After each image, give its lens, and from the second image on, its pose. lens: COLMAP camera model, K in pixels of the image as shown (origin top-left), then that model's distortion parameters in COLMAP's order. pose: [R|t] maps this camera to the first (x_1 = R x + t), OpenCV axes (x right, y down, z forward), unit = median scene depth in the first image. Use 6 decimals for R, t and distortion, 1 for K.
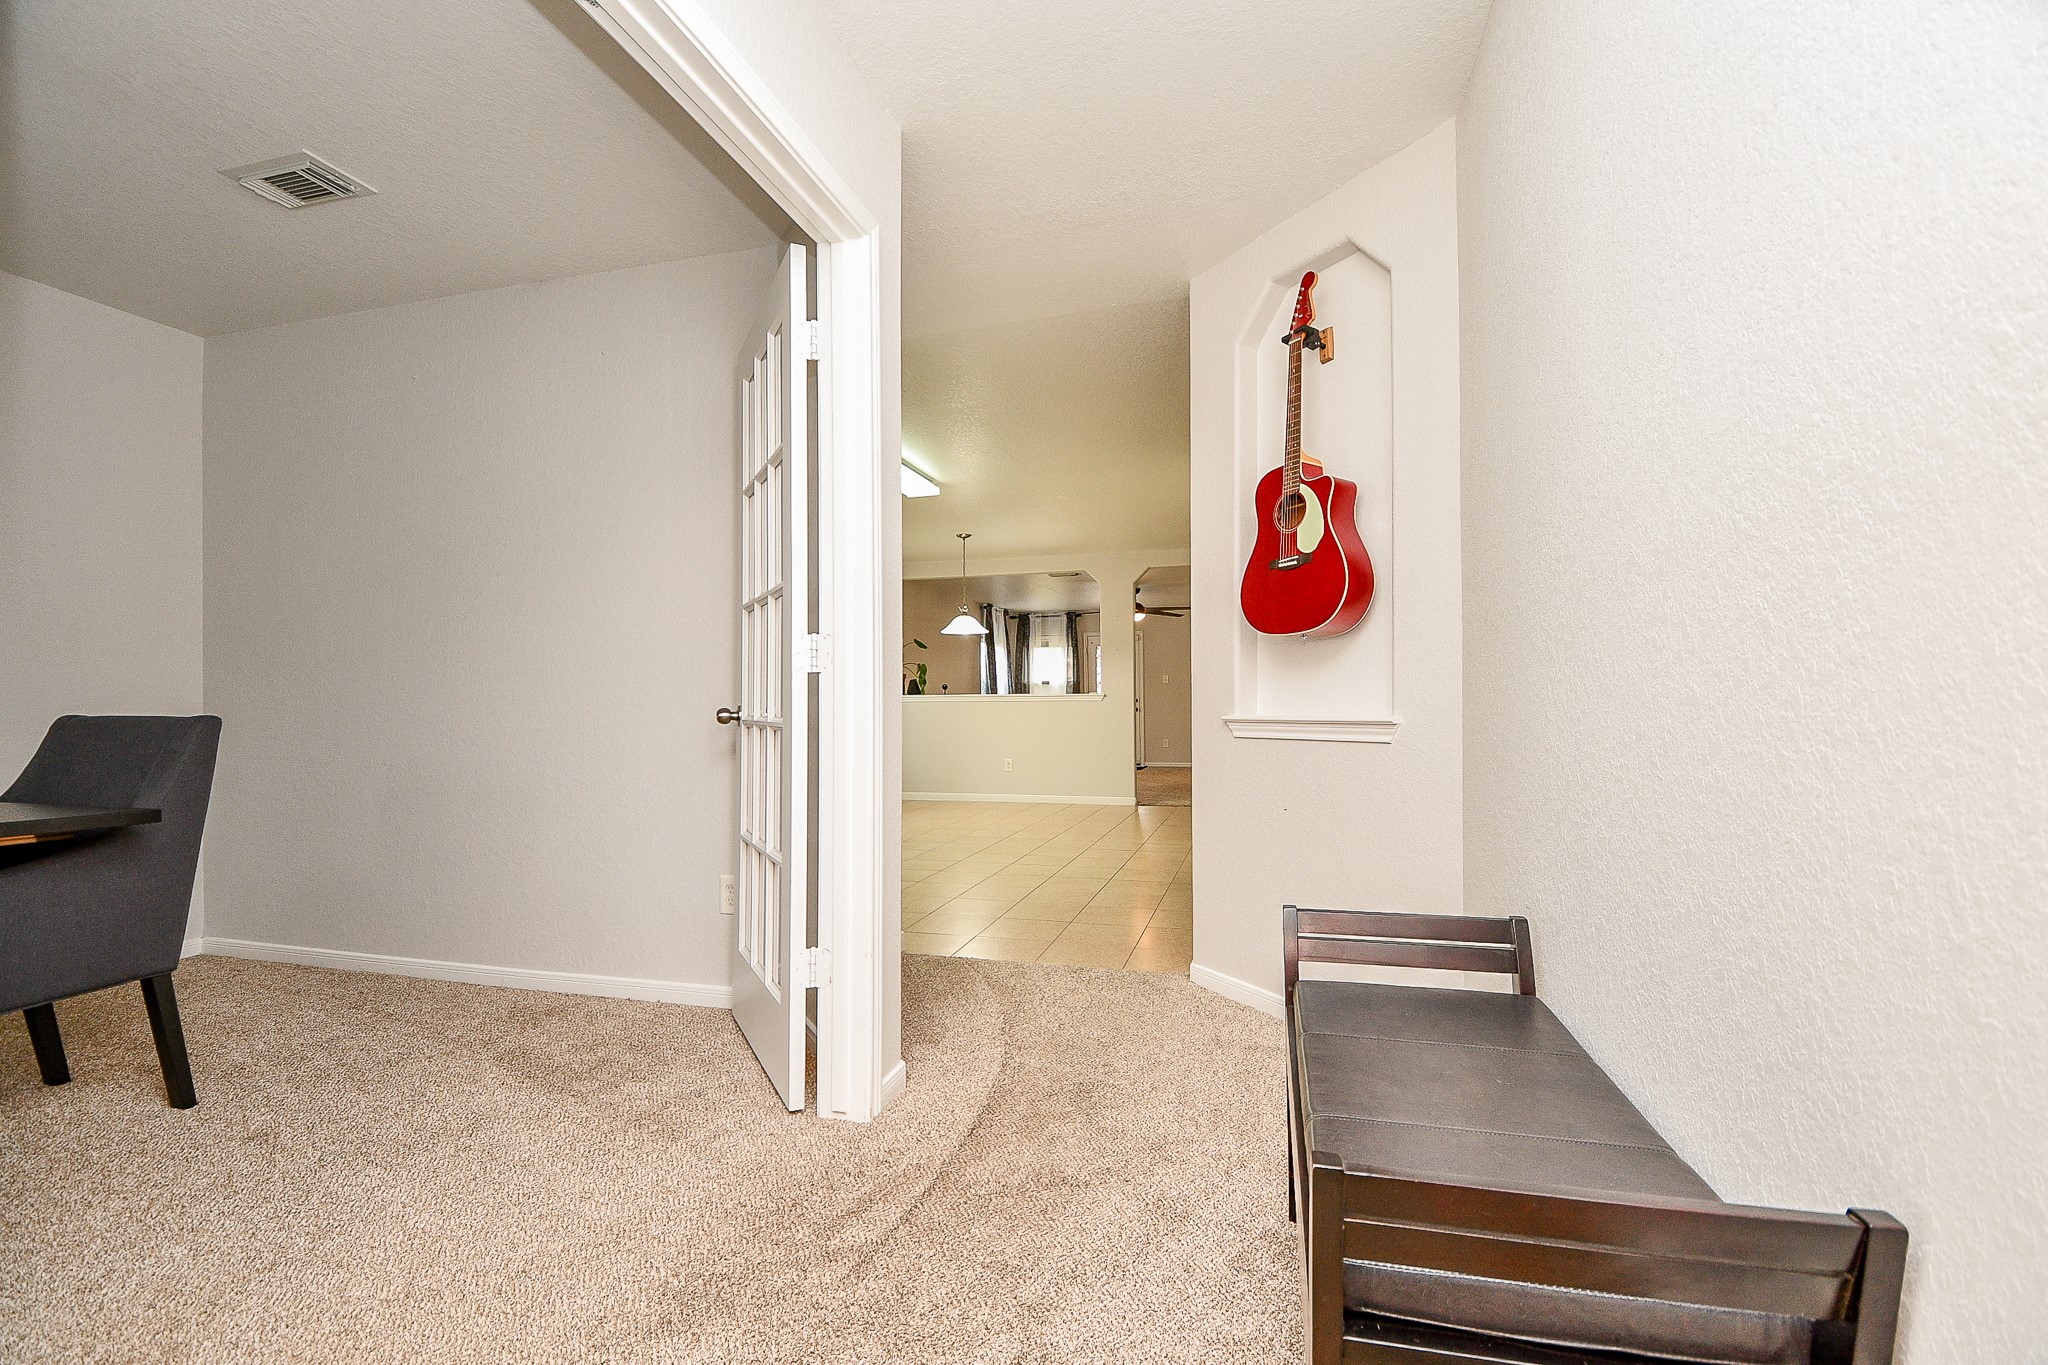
lens RADIAL K [[912.5, 0, 1031.0], [0, 912.5, 686.8], [0, 0, 1]] dist [0.008461, -0.020103]
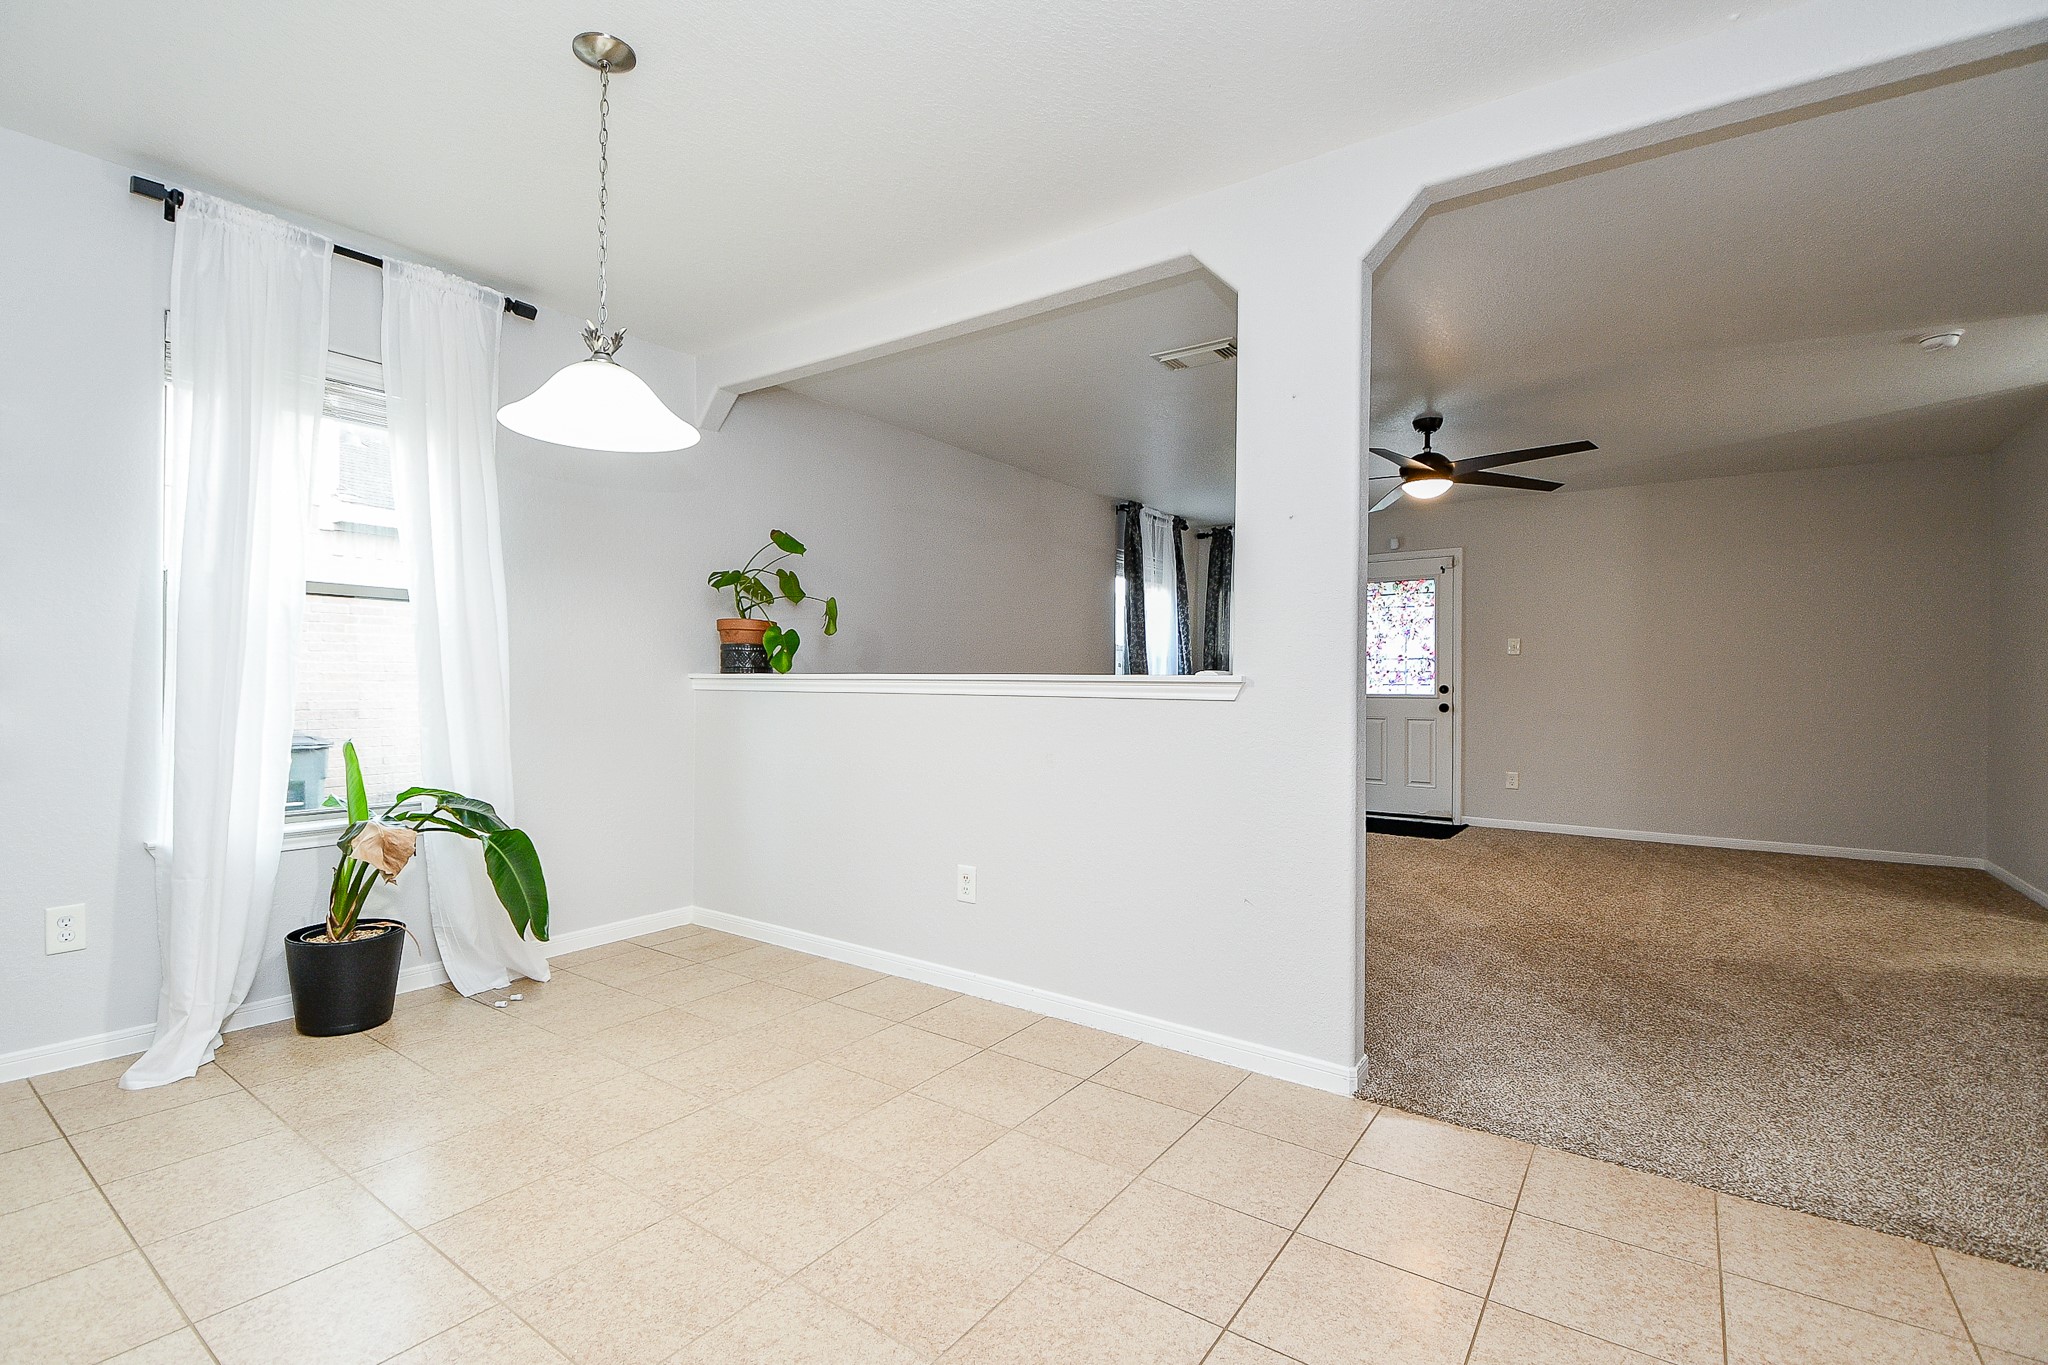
lens RADIAL K [[912.5, 0, 1031.0], [0, 912.5, 686.8], [0, 0, 1]] dist [0.008461, -0.020103]
pose [[0.935899, 0.014154, -0.351984, 0.084365], [-0.005706, 0.999670, 0.025028, 0.002986], [0.352222, -0.021416, 0.935671, 0.494269]]
